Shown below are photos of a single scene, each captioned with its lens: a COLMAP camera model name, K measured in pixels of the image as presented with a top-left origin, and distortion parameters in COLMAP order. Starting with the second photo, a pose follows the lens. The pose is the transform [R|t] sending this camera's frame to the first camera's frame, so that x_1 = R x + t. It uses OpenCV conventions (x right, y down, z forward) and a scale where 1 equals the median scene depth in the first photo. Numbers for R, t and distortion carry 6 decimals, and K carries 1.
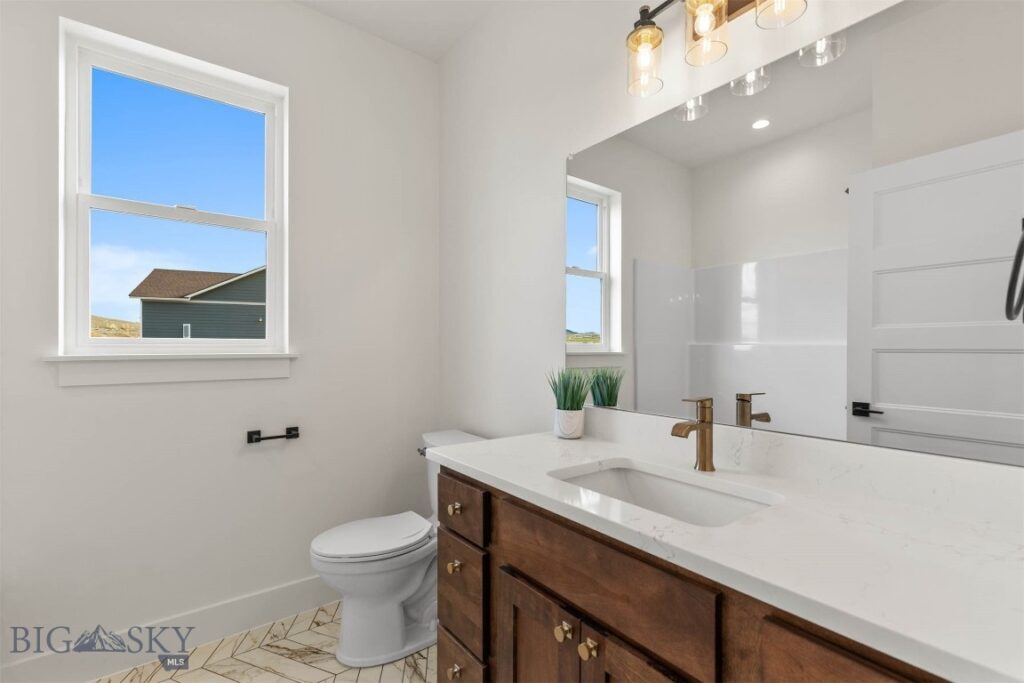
lens RADIAL K [[461.2, 0, 509.2], [0, 461.2, 349.9], [0, 0, 1]] dist [0.007420, -0.000703]
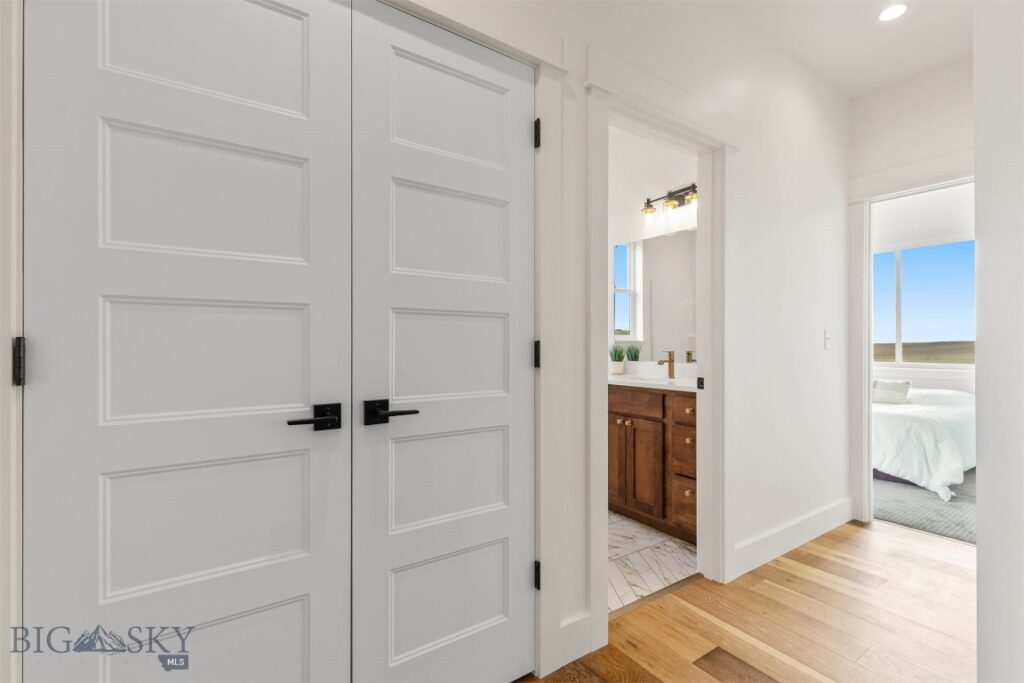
lens RADIAL K [[461.2, 0, 509.2], [0, 461.2, 349.9], [0, 0, 1]] dist [0.007420, -0.000703]
pose [[0.998529, -0.003330, -0.054125, -0.281628], [0.003296, 0.999994, -0.000711, 0.072494], [0.054127, 0.000531, 0.998534, -1.319109]]
